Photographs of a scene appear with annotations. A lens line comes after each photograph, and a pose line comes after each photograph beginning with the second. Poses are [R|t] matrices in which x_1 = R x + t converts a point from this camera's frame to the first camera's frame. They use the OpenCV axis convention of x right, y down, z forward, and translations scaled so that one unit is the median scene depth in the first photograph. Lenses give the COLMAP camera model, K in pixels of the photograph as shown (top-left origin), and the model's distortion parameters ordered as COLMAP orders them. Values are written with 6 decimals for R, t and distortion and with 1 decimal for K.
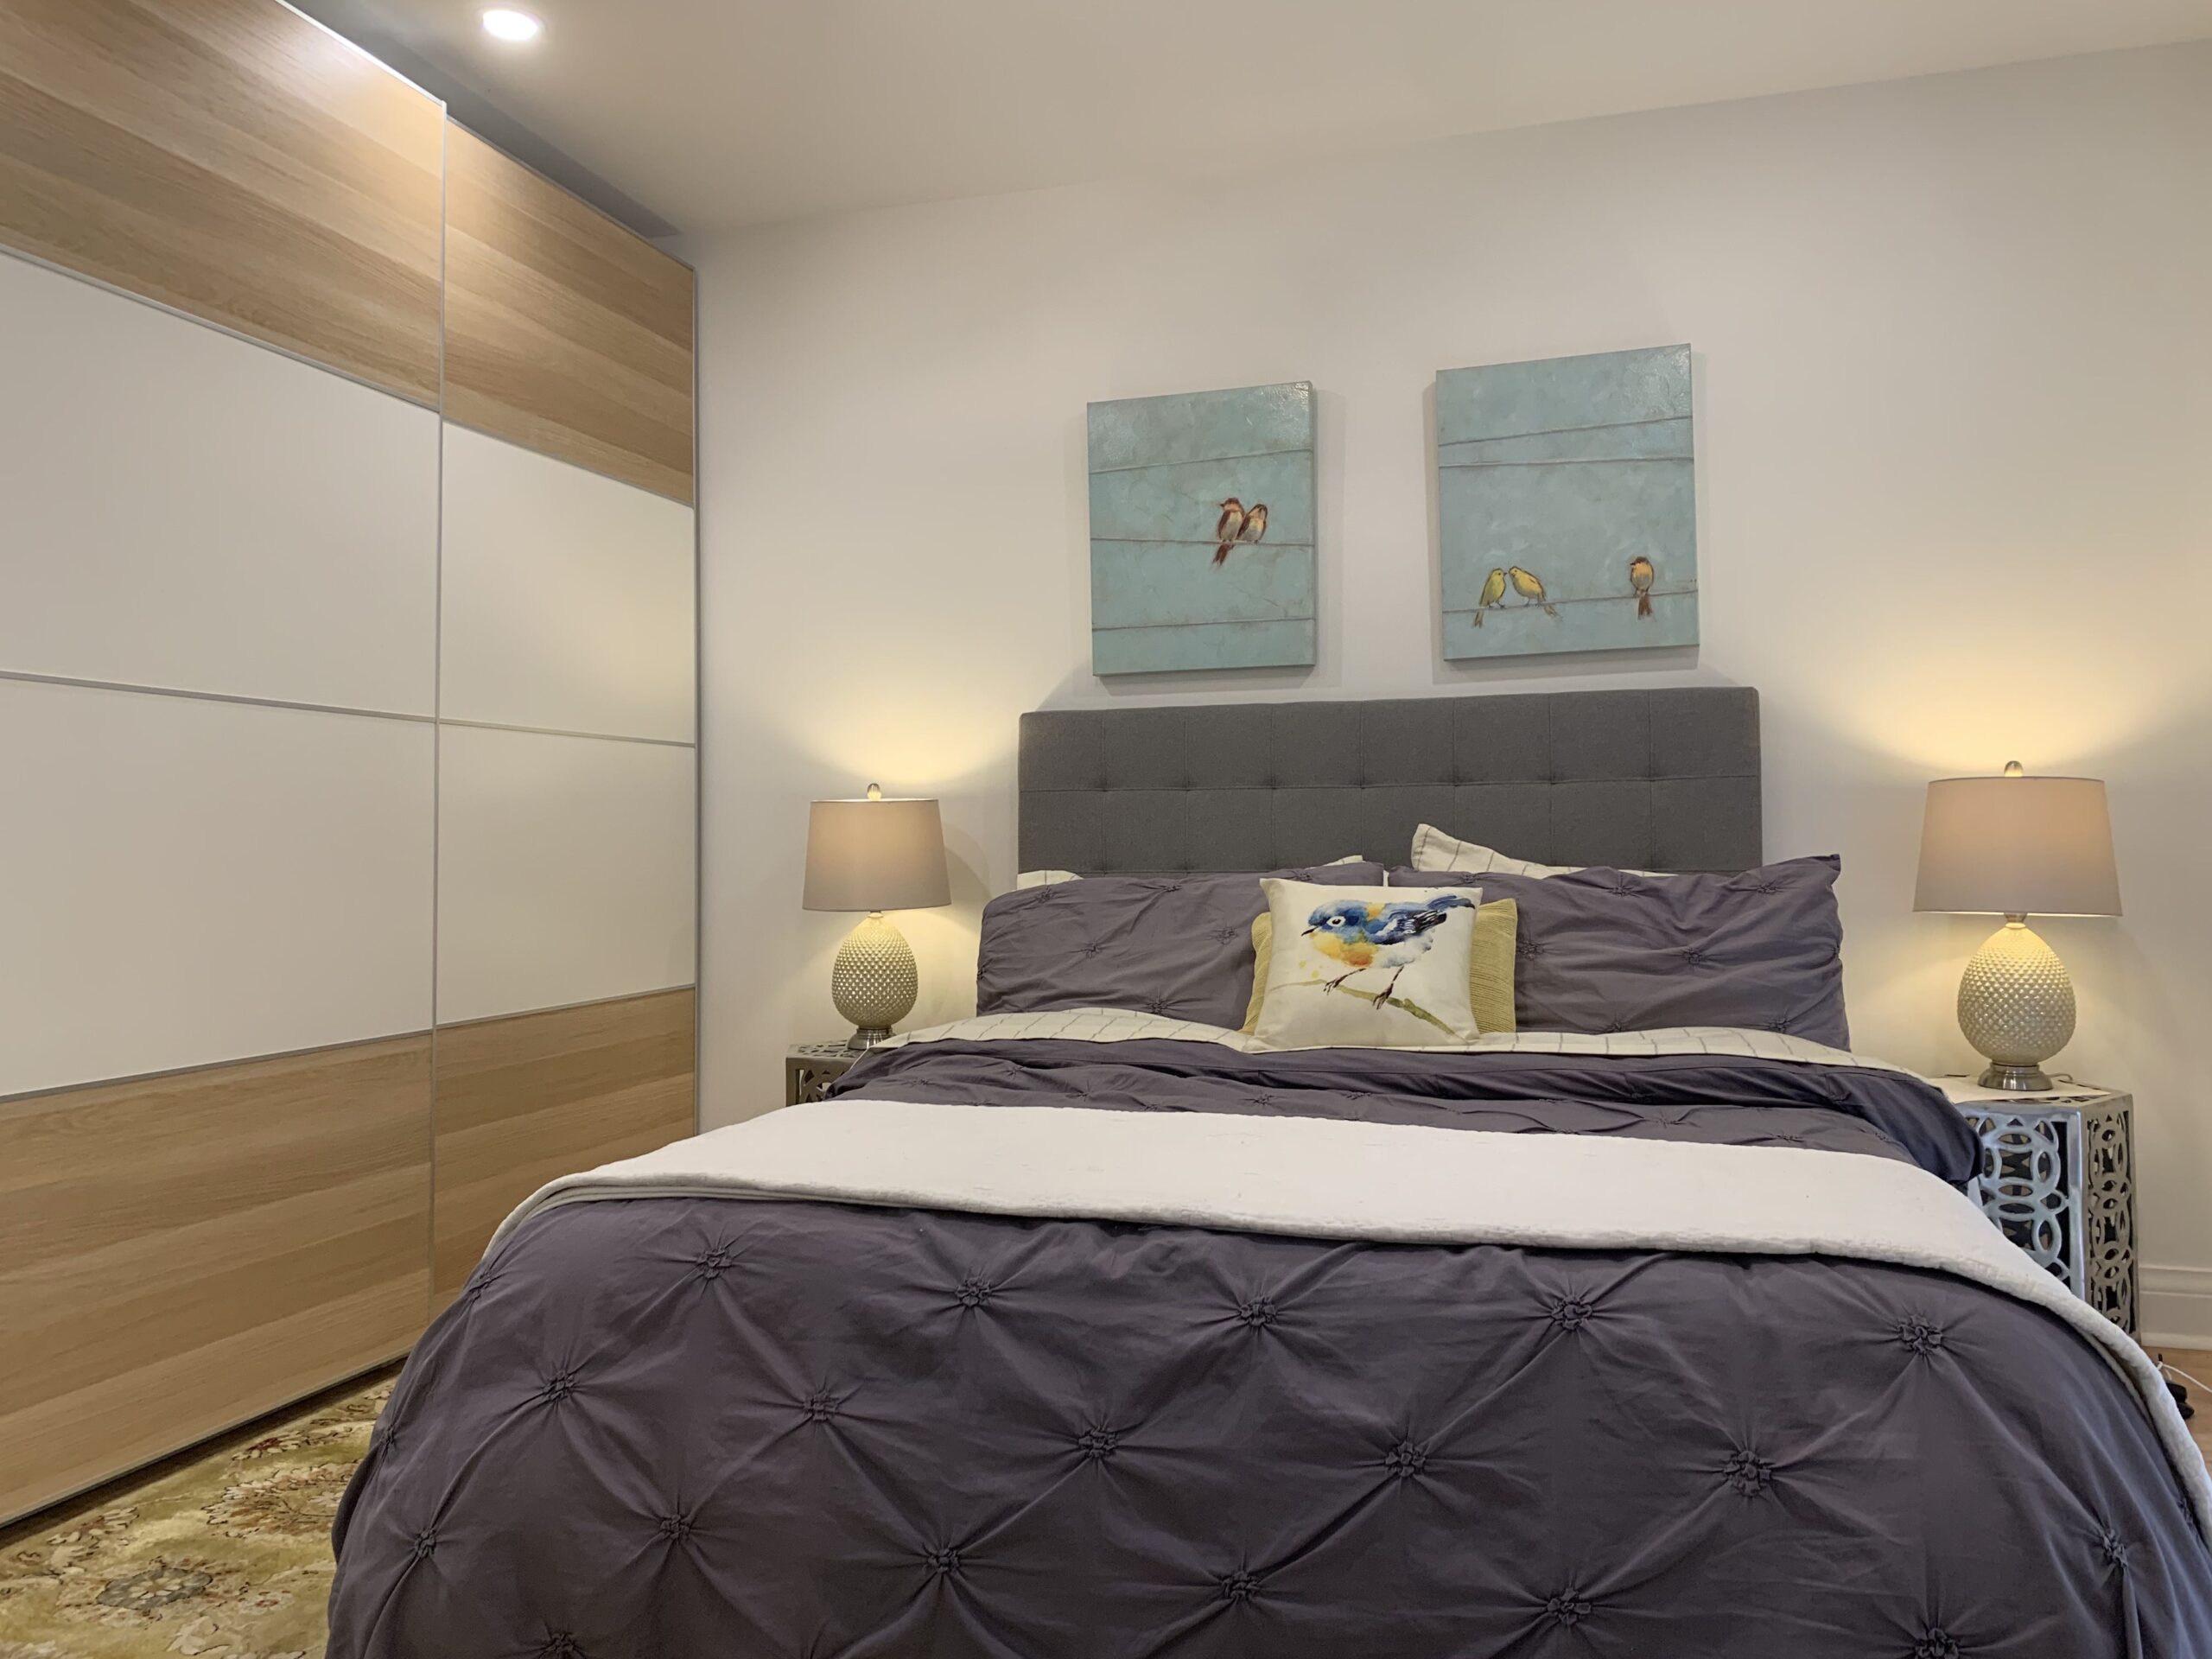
lens RADIAL K [[1687.1, 0, 1101.1], [0, 1687.1, 833.6], [0, 0, 1]] dist [0.045558, -0.072313]
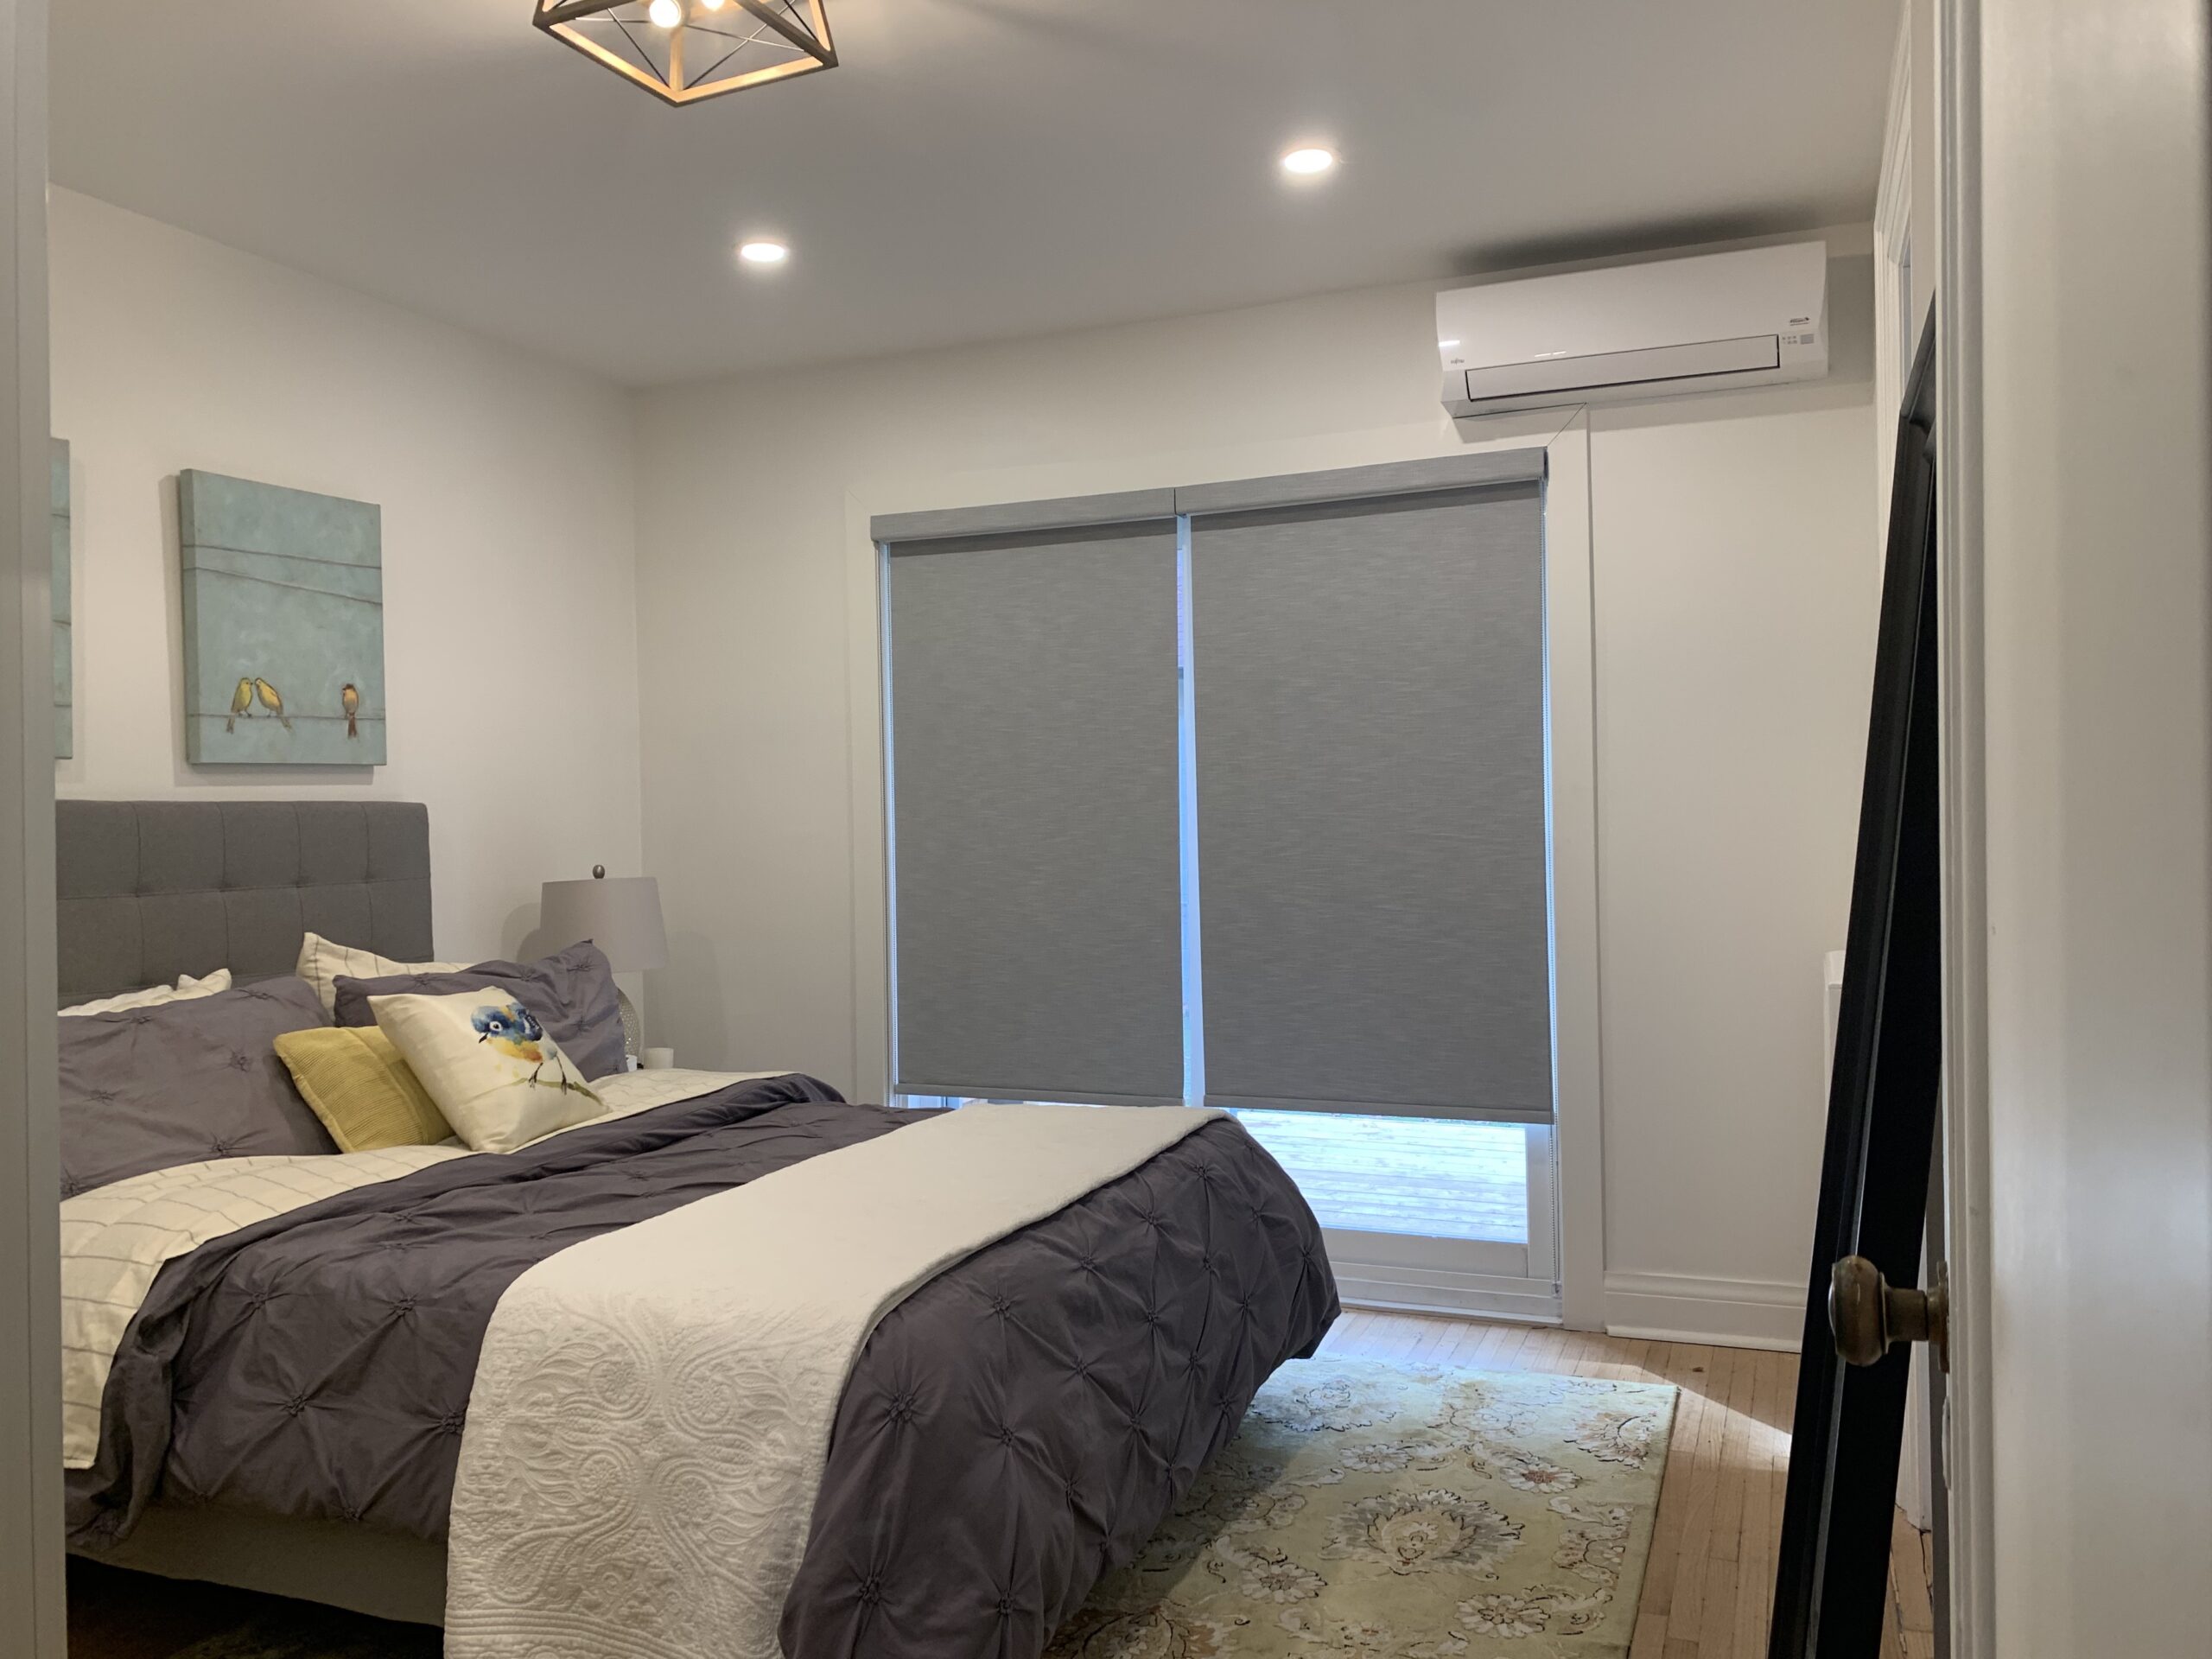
lens RADIAL K [[1687.1, 0, 1118.8], [0, 1687.1, 835.4], [0, 0, 1]] dist [0.045558, -0.072313]
pose [[0.061417, -0.001482, 0.998111, -0.772258], [0.012009, 0.999928, 0.000745, -0.056910], [-0.998040, 0.011940, 0.061430, 0.419290]]
